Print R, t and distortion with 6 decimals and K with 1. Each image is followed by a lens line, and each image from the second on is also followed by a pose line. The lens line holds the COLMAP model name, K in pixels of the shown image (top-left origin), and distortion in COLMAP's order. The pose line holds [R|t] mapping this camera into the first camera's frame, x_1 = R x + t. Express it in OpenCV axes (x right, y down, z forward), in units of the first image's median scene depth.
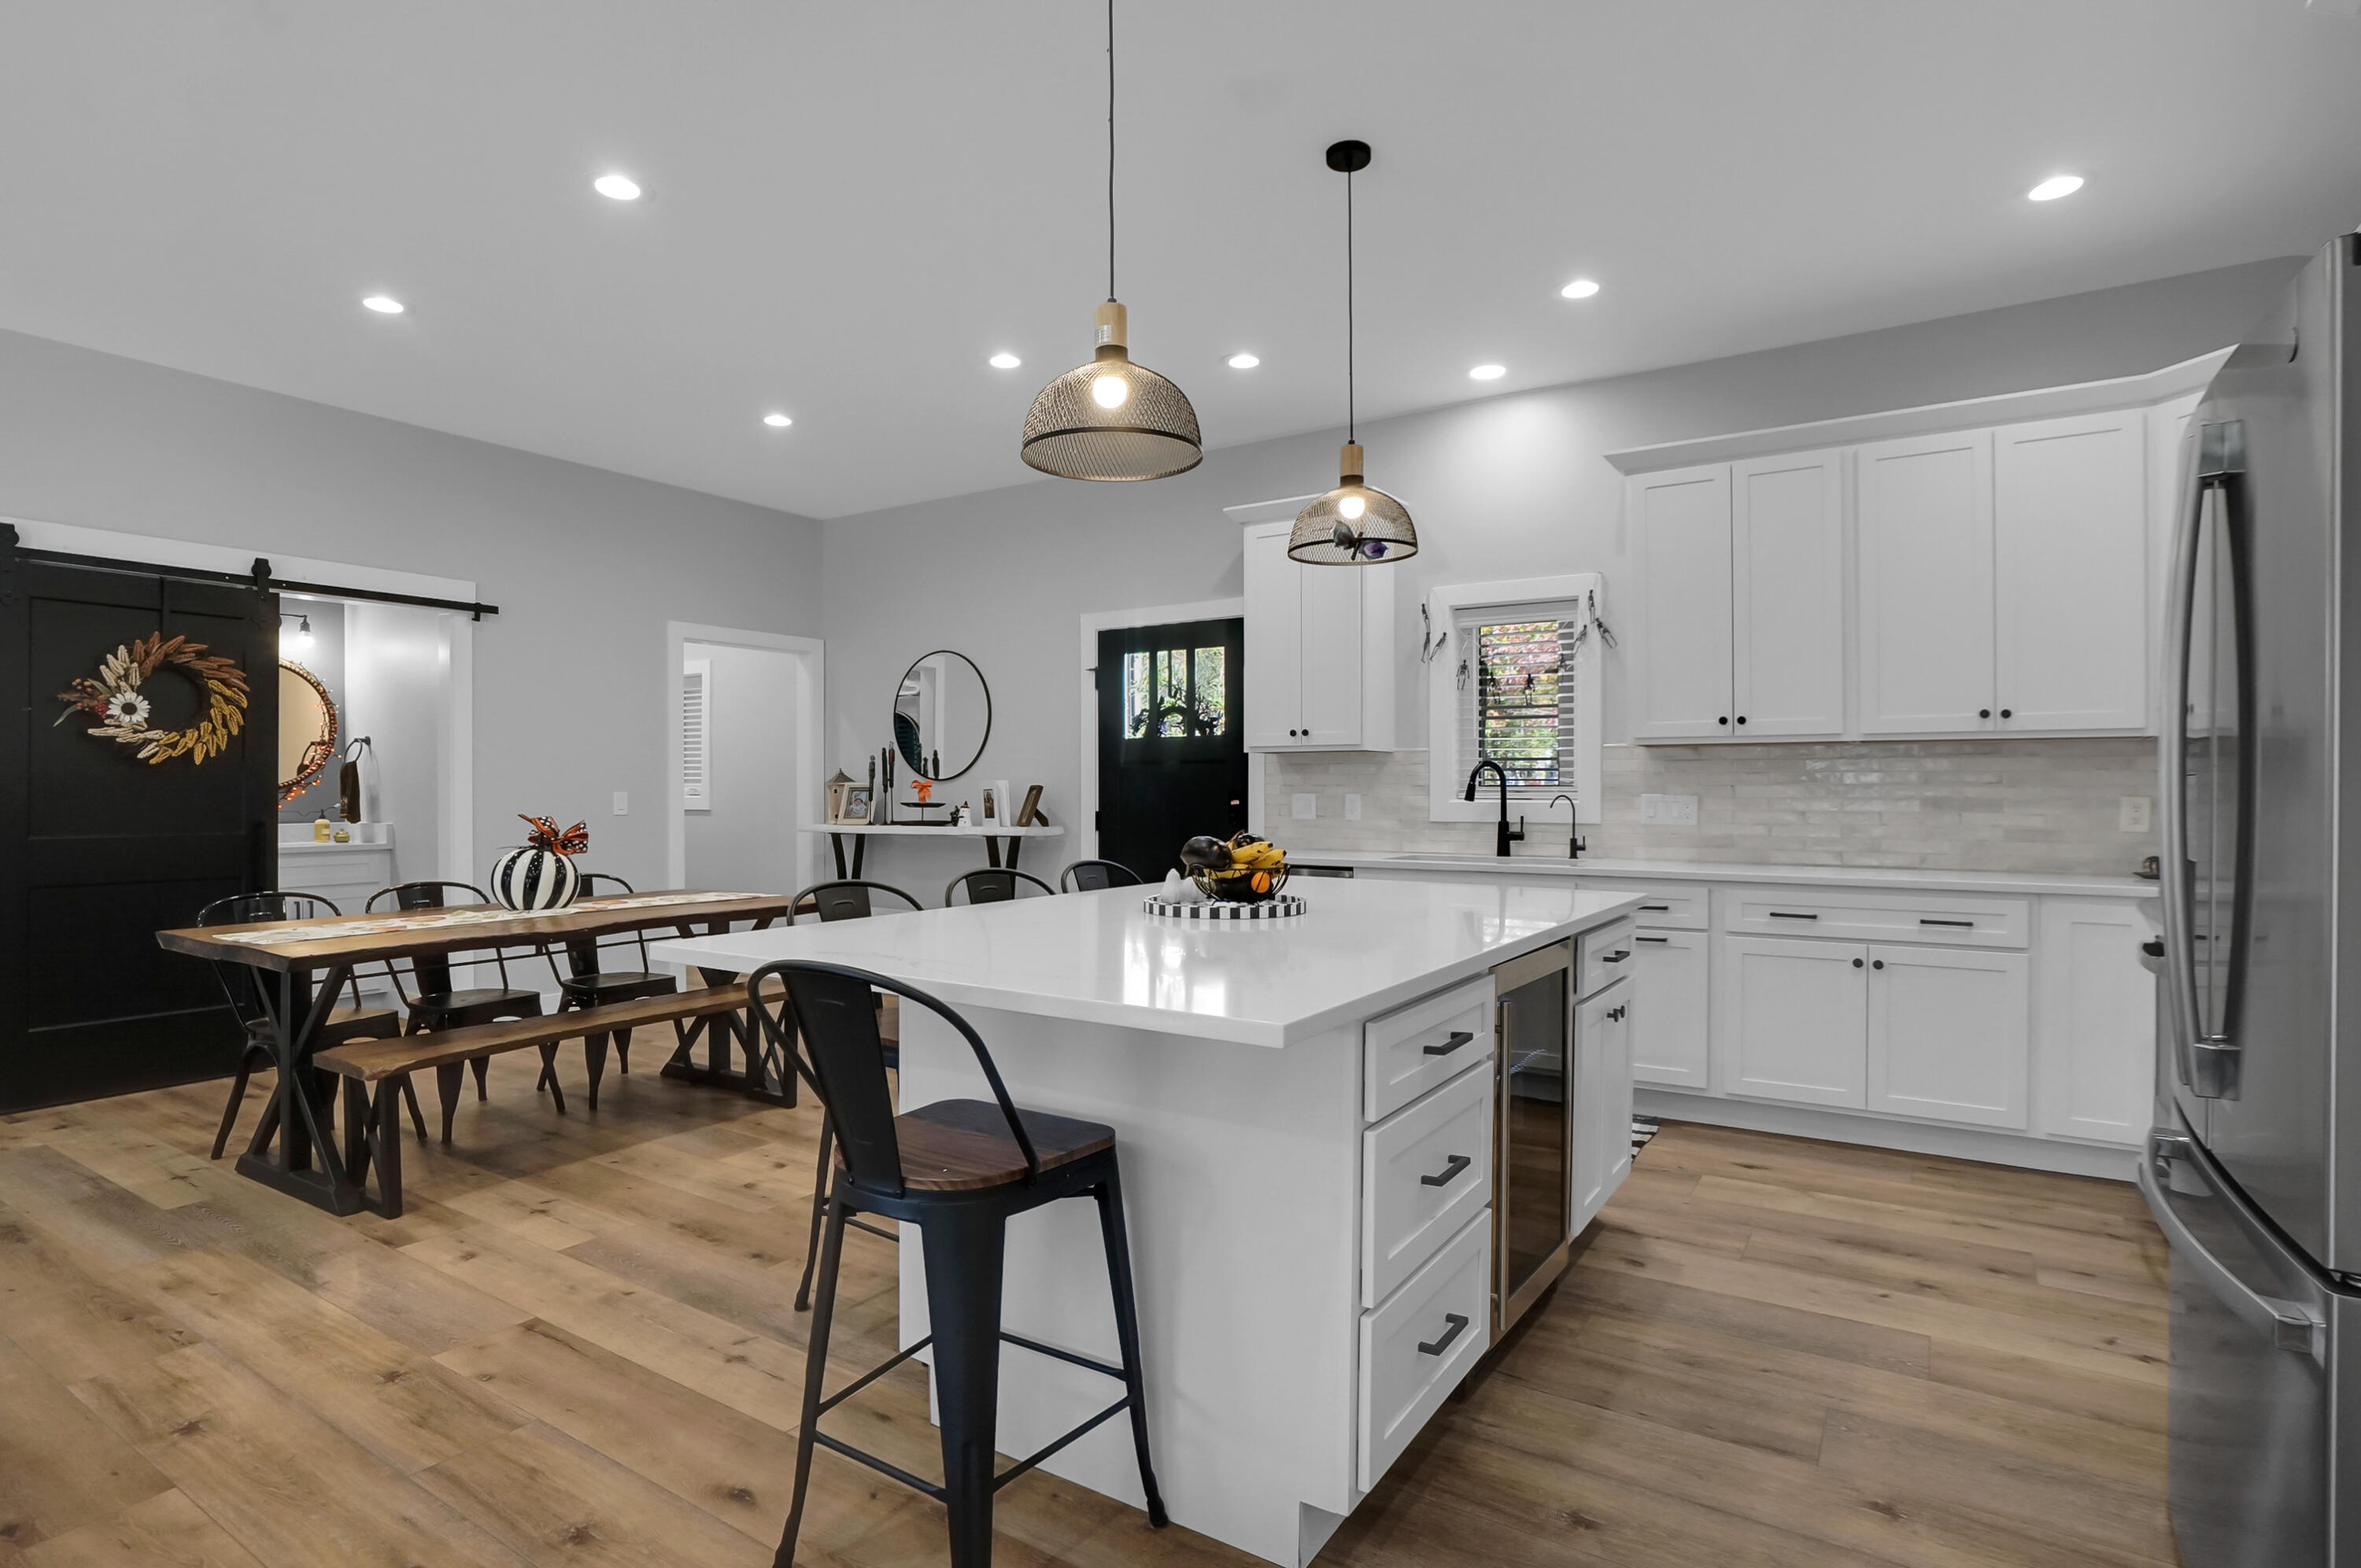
lens RADIAL K [[1188.3, 0, 1147.1], [0, 1188.3, 791.5], [0, 0, 1]] dist [-0.039701, 0.019719]
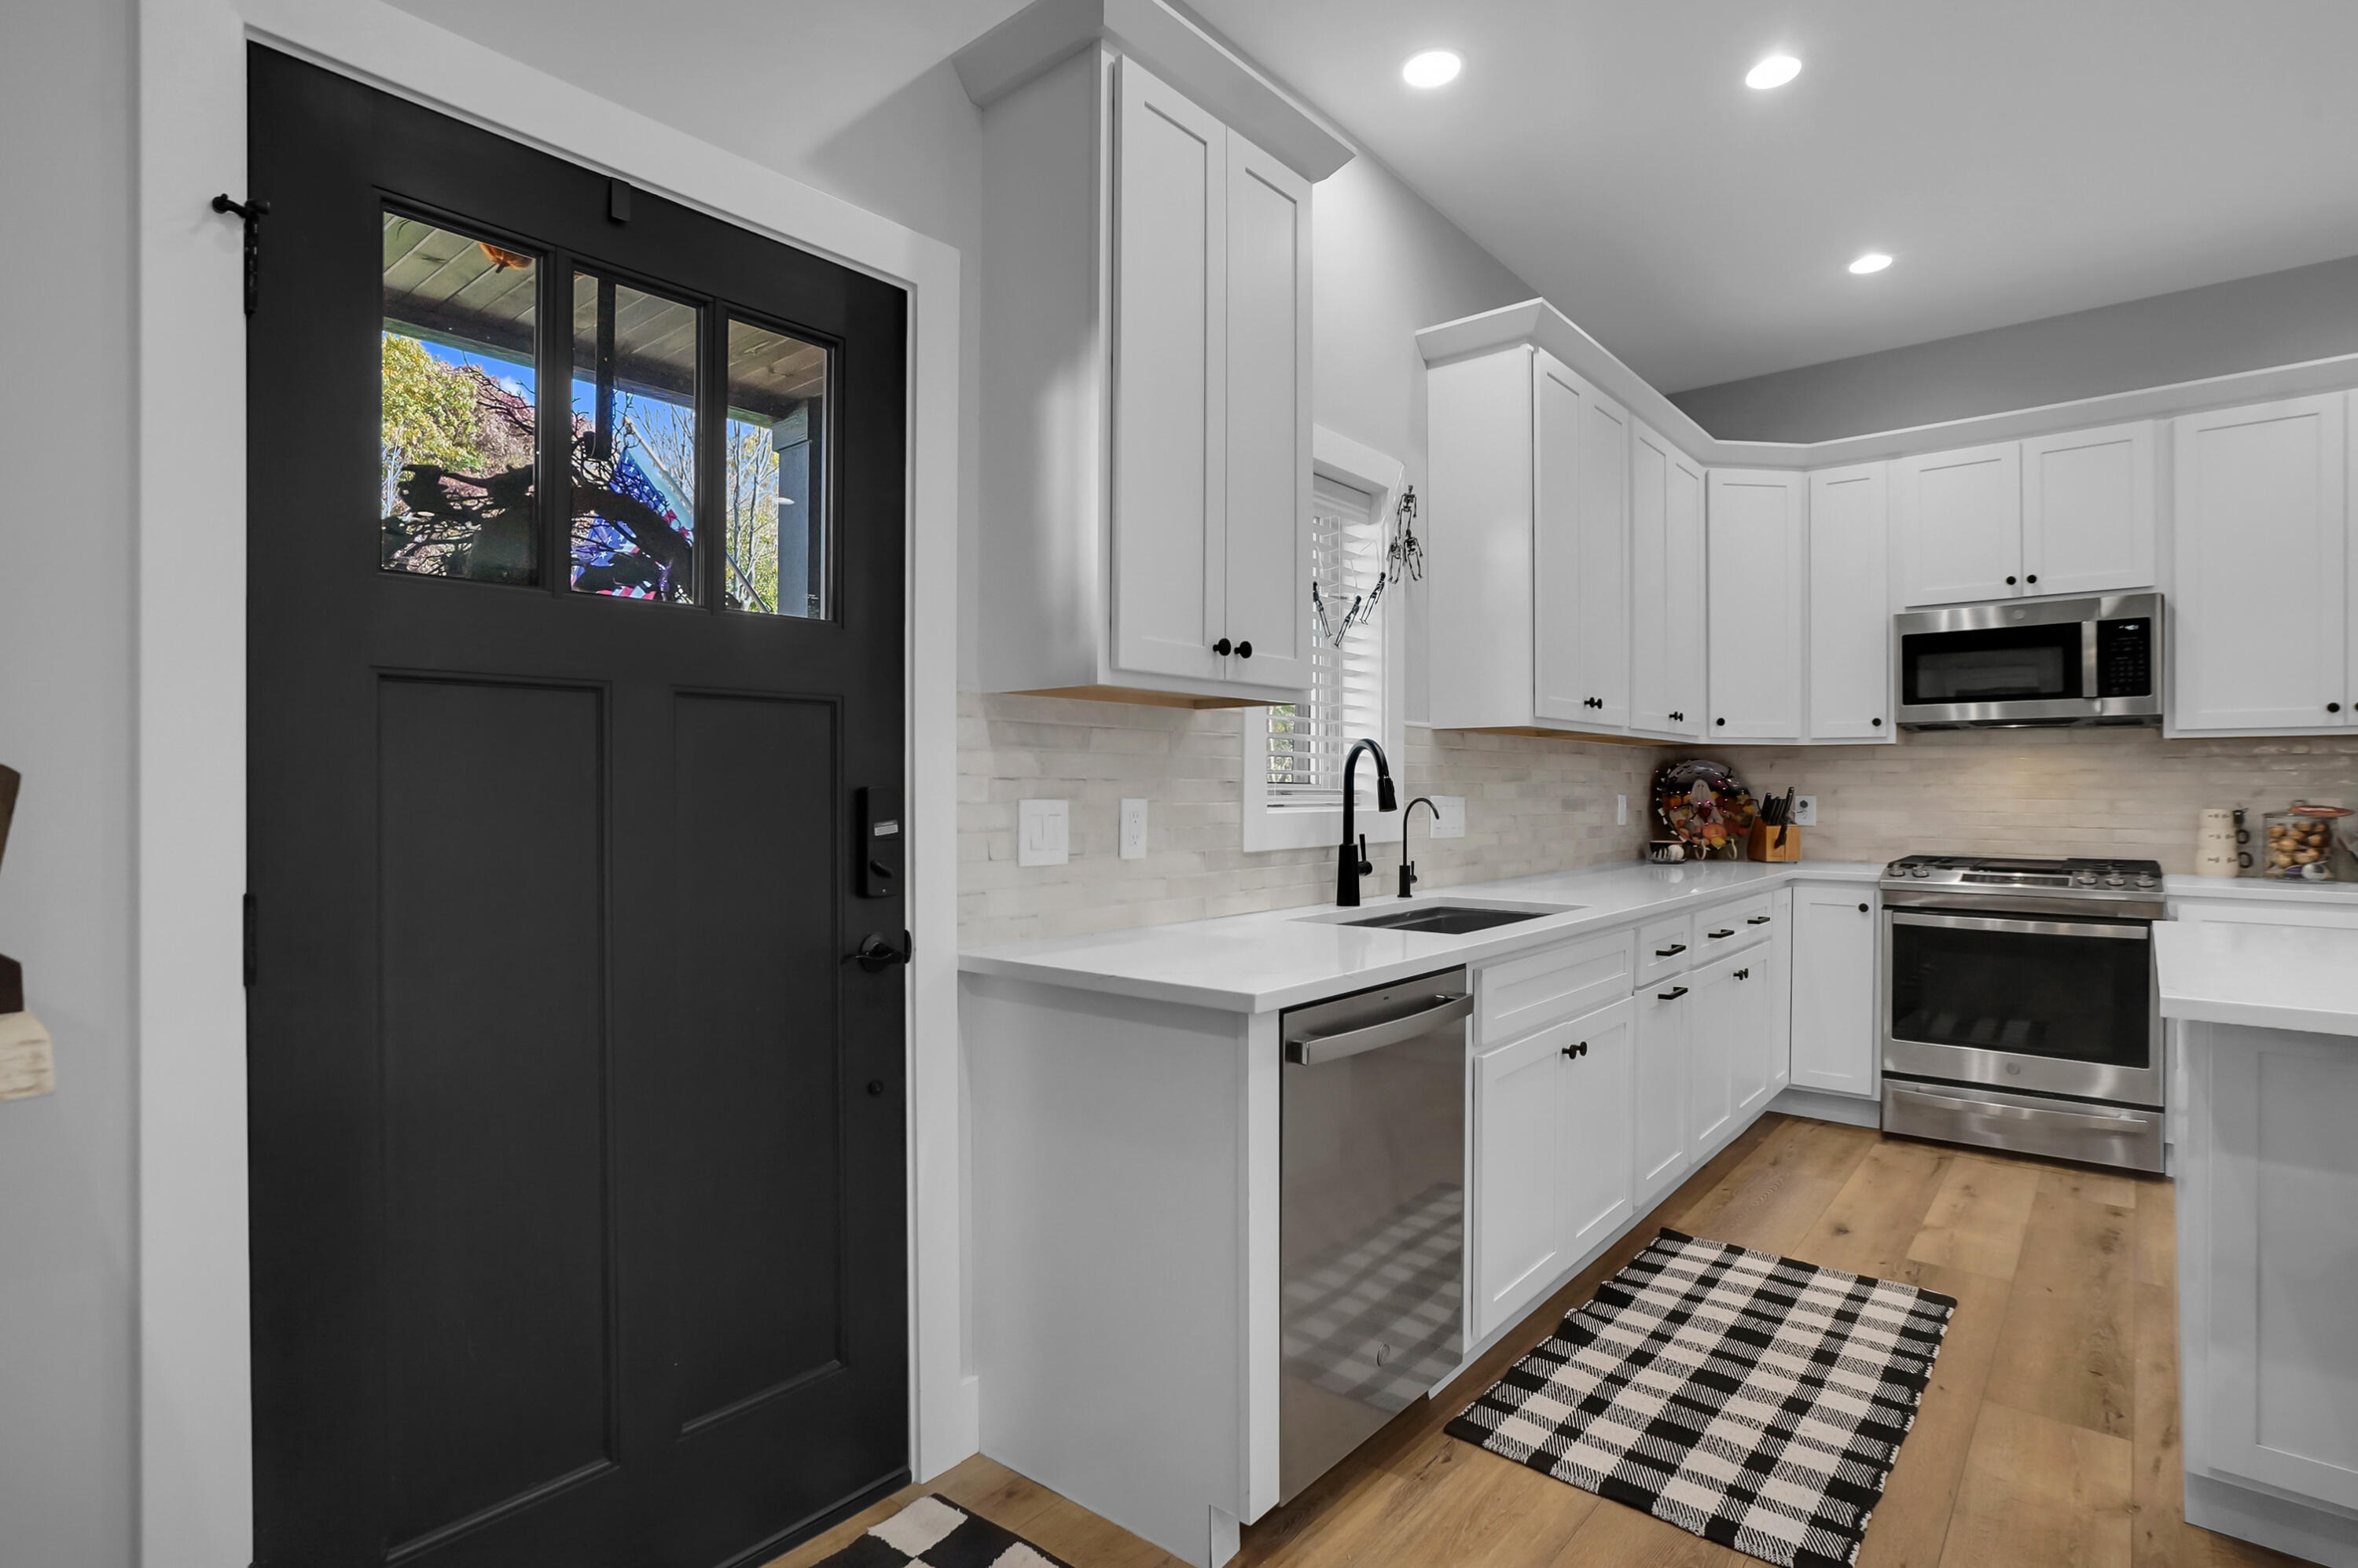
lens RADIAL K [[1187.0, 0, 1170.5], [0, 1187.0, 784.9], [0, 0, 1]] dist [-0.039701, 0.019719]
pose [[0.107013, 0.000162, 0.994258, -0.380236], [-0.001246, 0.999999, -0.000029, -0.004829], [-0.994257, -0.001236, 0.107013, 1.364344]]
